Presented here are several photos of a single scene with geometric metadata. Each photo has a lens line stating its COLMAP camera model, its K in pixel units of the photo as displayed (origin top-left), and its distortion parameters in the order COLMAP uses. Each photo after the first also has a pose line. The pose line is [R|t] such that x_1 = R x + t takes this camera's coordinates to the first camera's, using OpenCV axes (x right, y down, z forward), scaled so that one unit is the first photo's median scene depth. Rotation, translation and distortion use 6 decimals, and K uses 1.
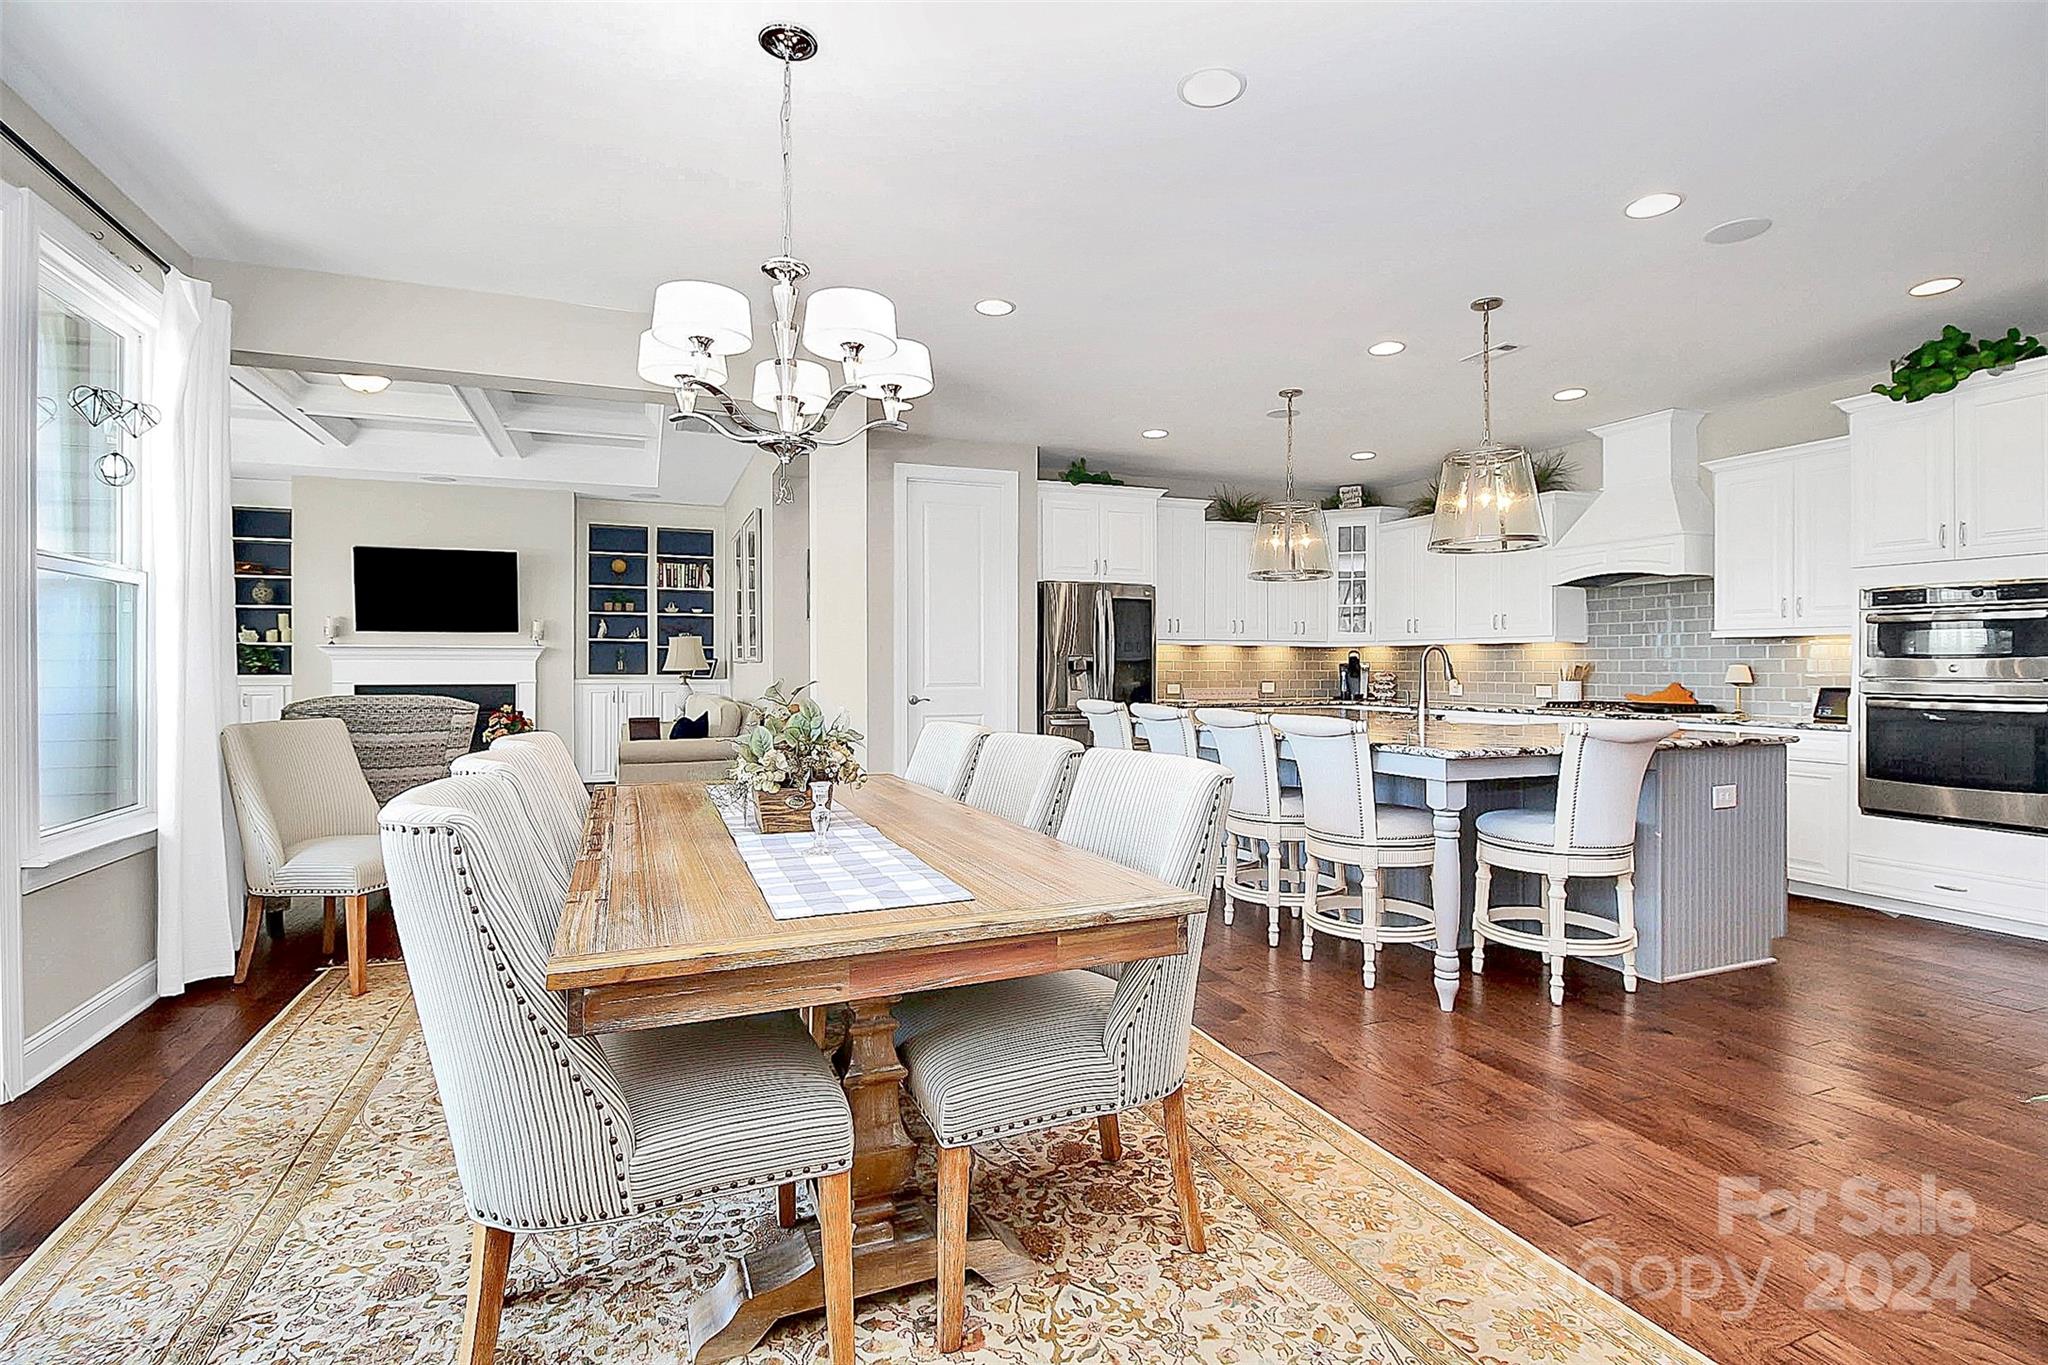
lens RADIAL K [[965.6, 0, 1024.7], [0, 965.6, 659.5], [0, 0, 1]] dist [-0.002038, -0.010812]
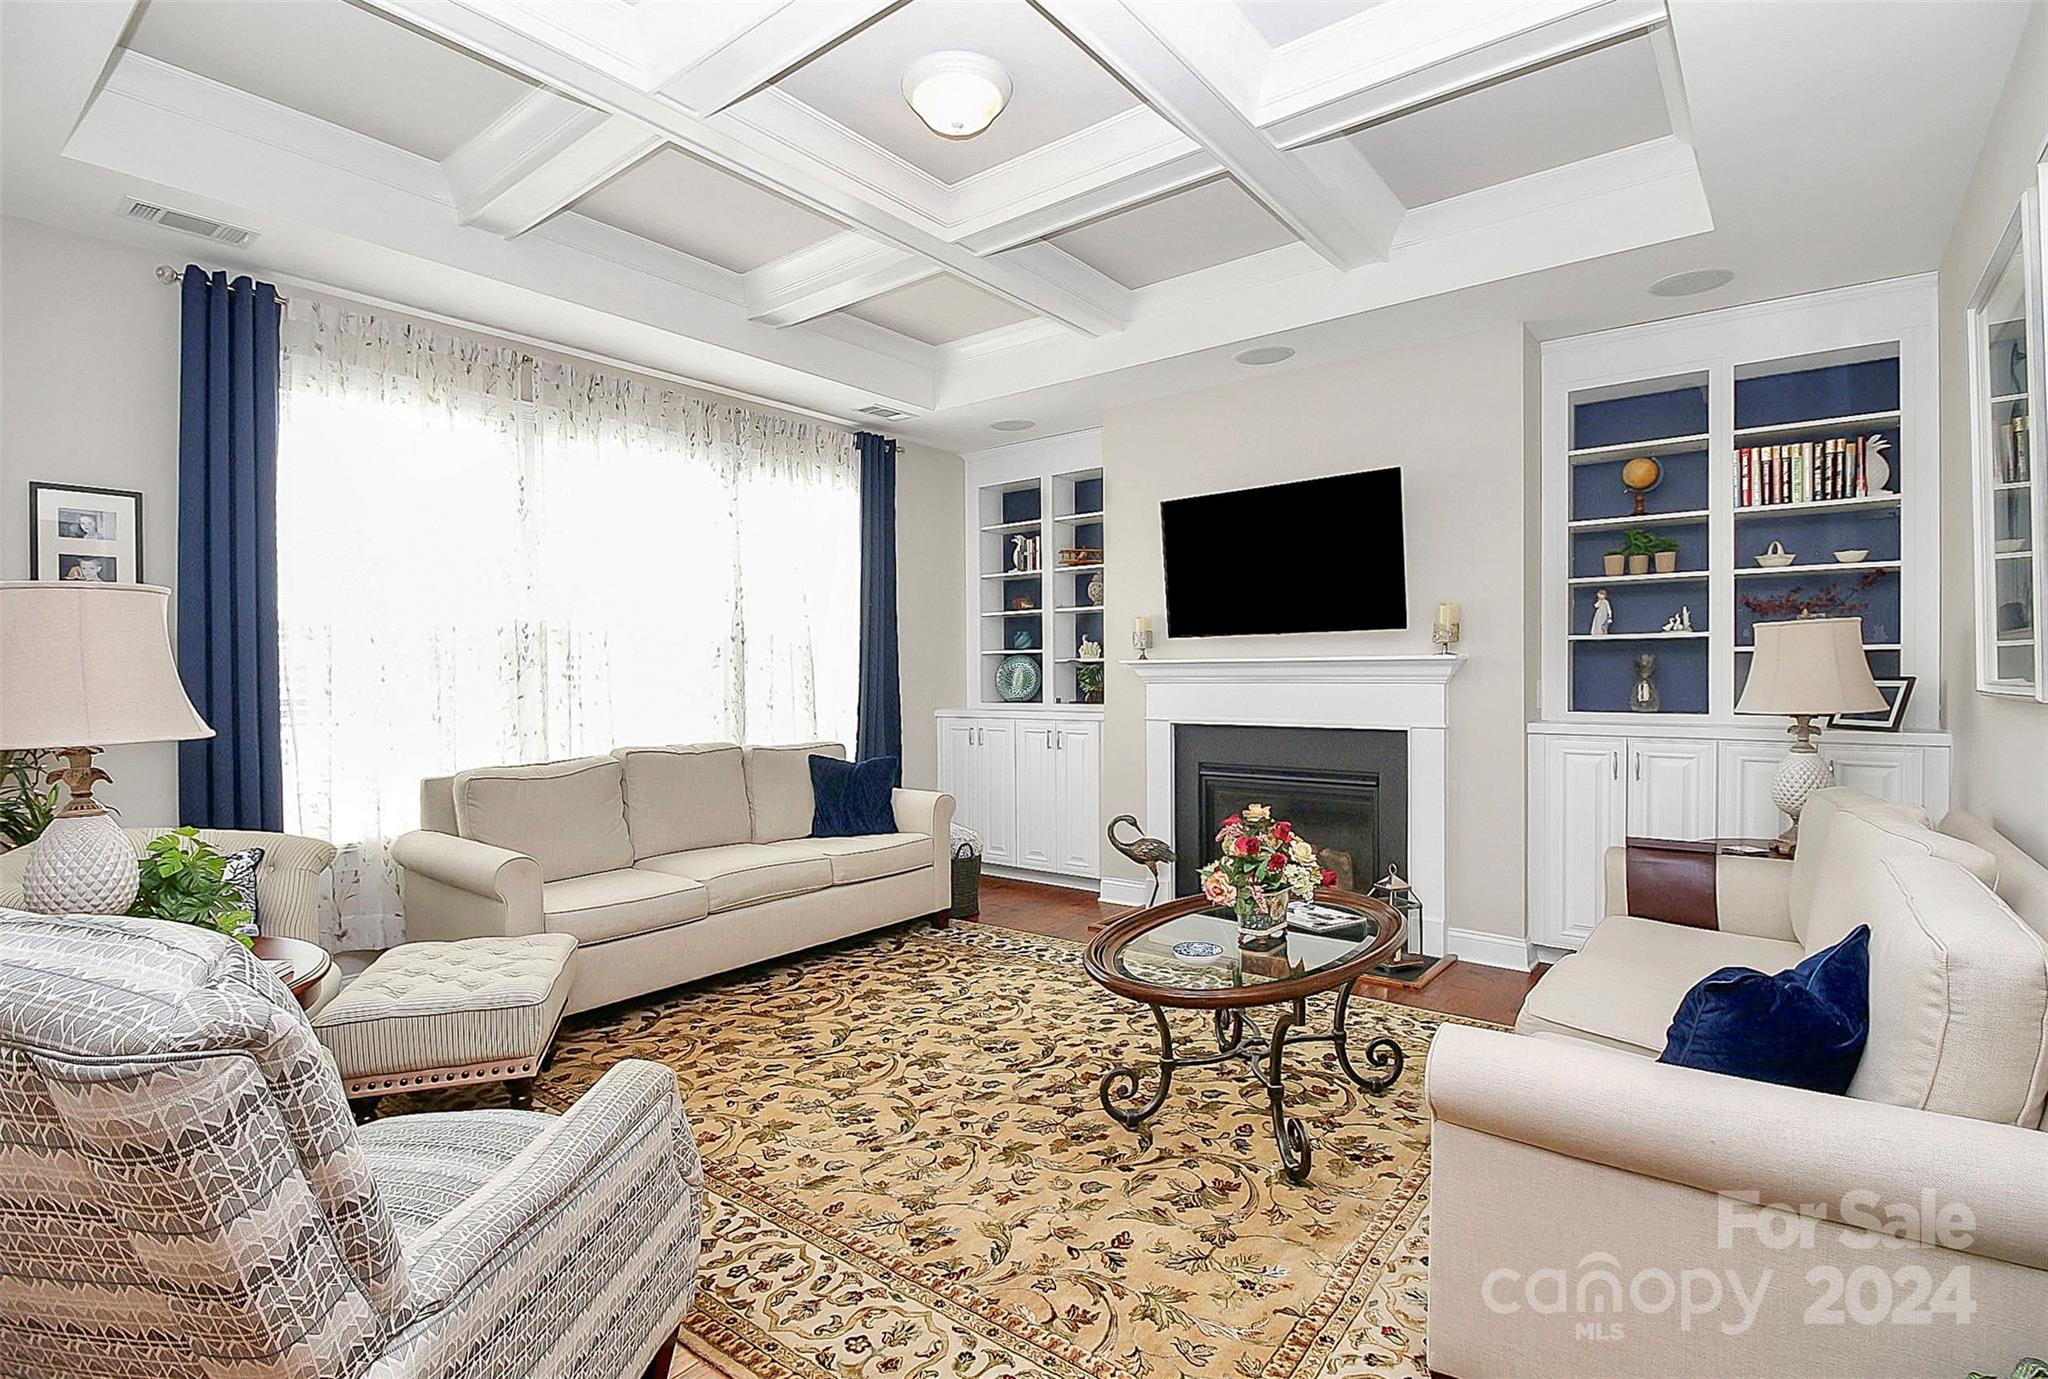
lens RADIAL K [[972.2, 0, 1025.6], [0, 972.2, 681.2], [0, 0, 1]] dist [-0.013923, 0.000131]
pose [[0.498183, 0.002498, -0.867068, -0.203368], [0.017195, 0.999771, 0.012760, -0.011506], [0.866901, -0.021266, 0.498026, 0.626138]]
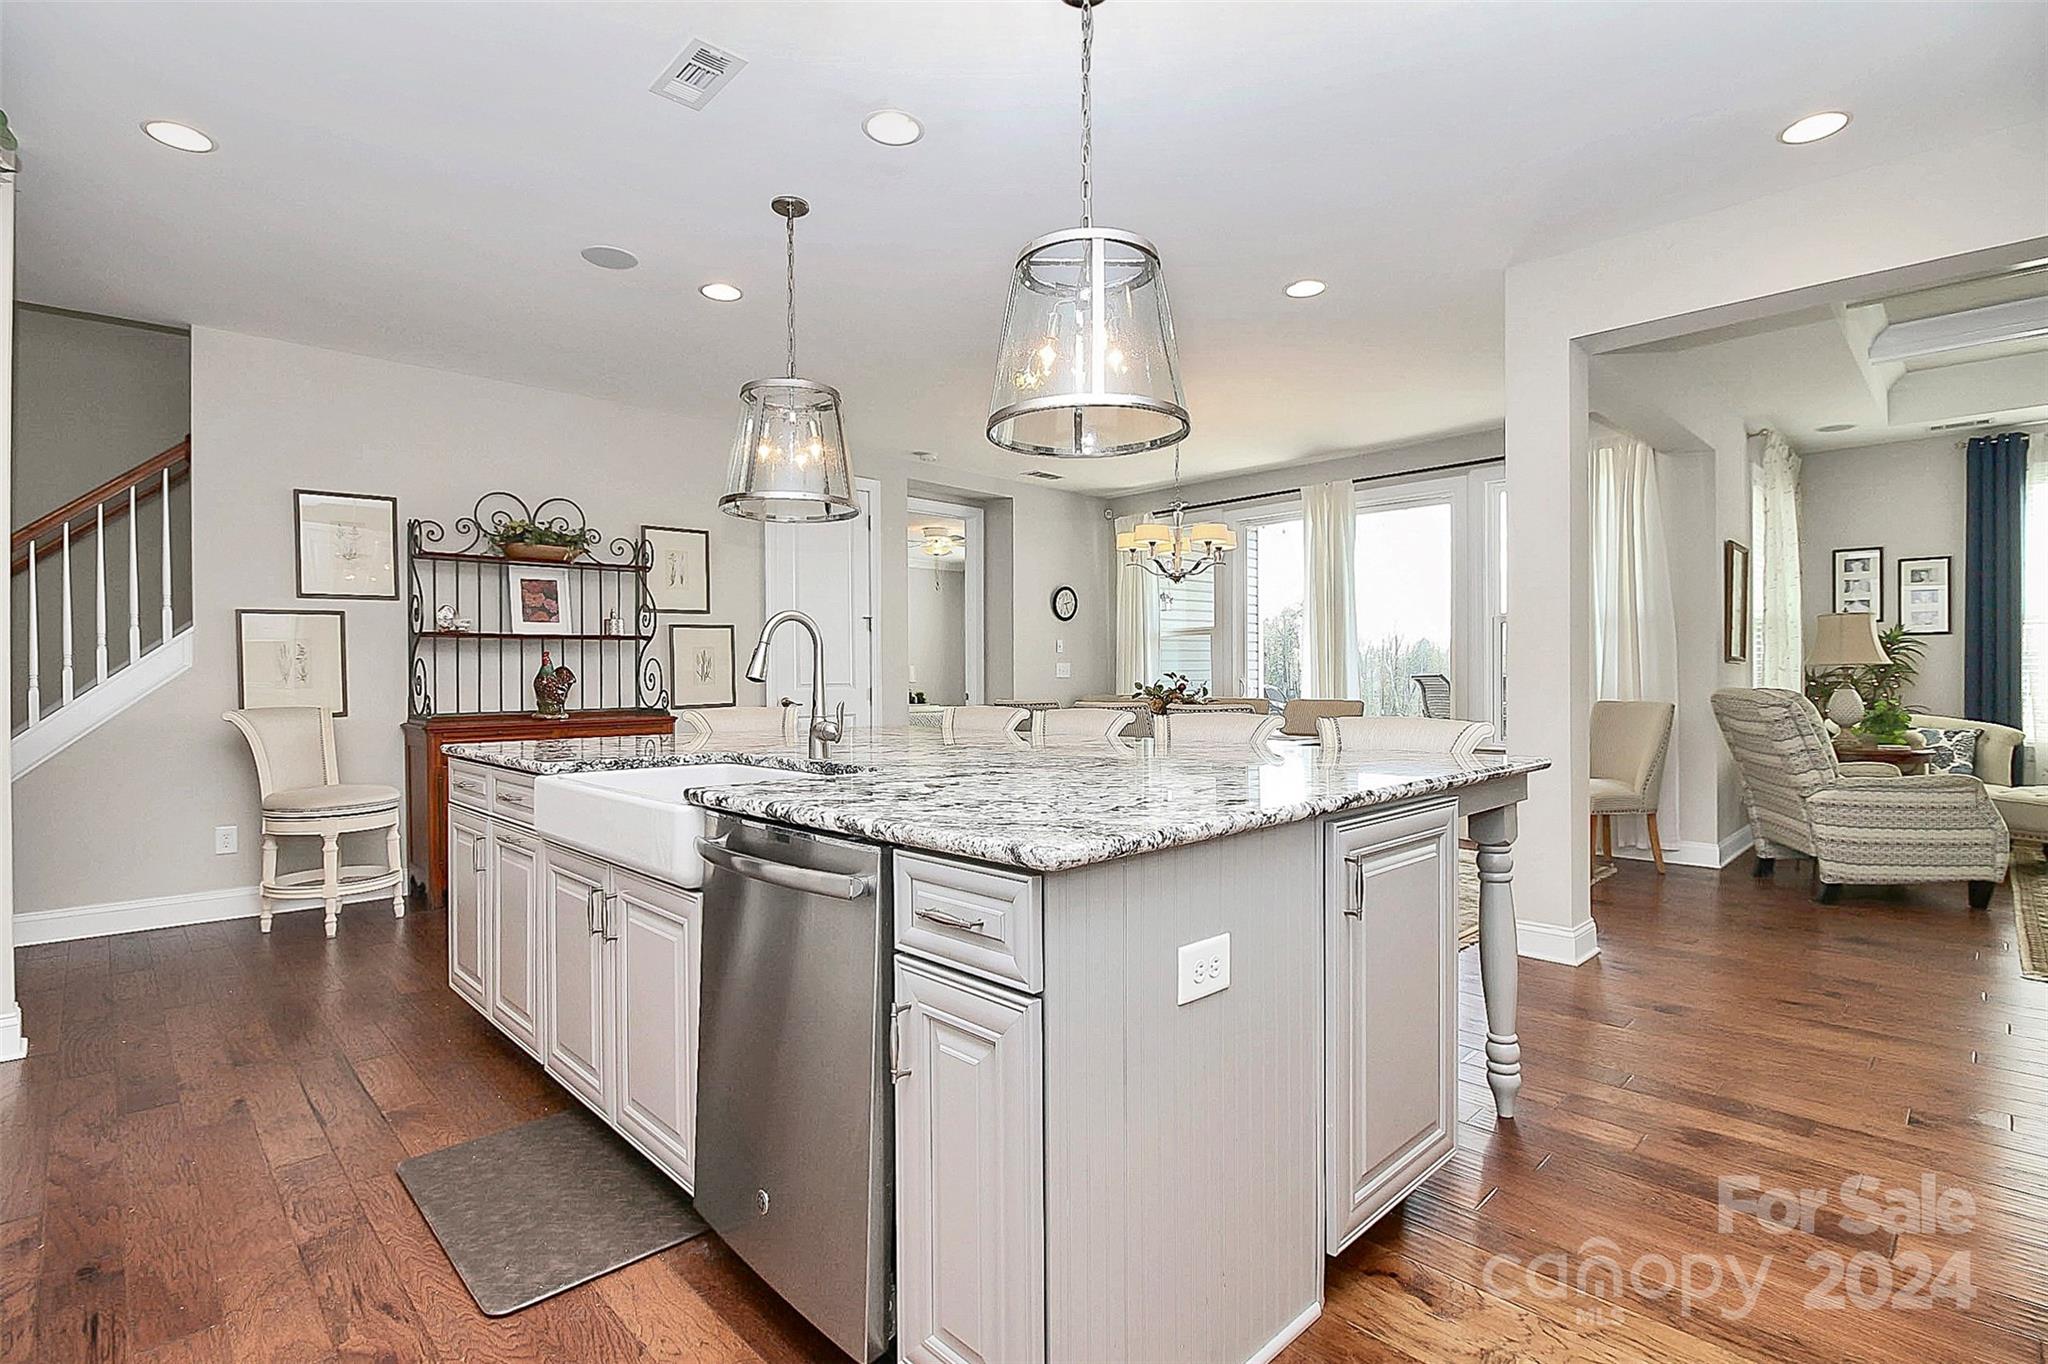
lens RADIAL K [[965.6, 0, 1031.0], [0, 965.6, 680.4], [0, 0, 1]] dist [-0.002038, -0.010812]
pose [[-0.927706, 0.004131, -0.373290, 0.323650], [0.005902, 0.999976, -0.003601, 0.014754], [0.373266, -0.005544, -0.927708, 0.985766]]
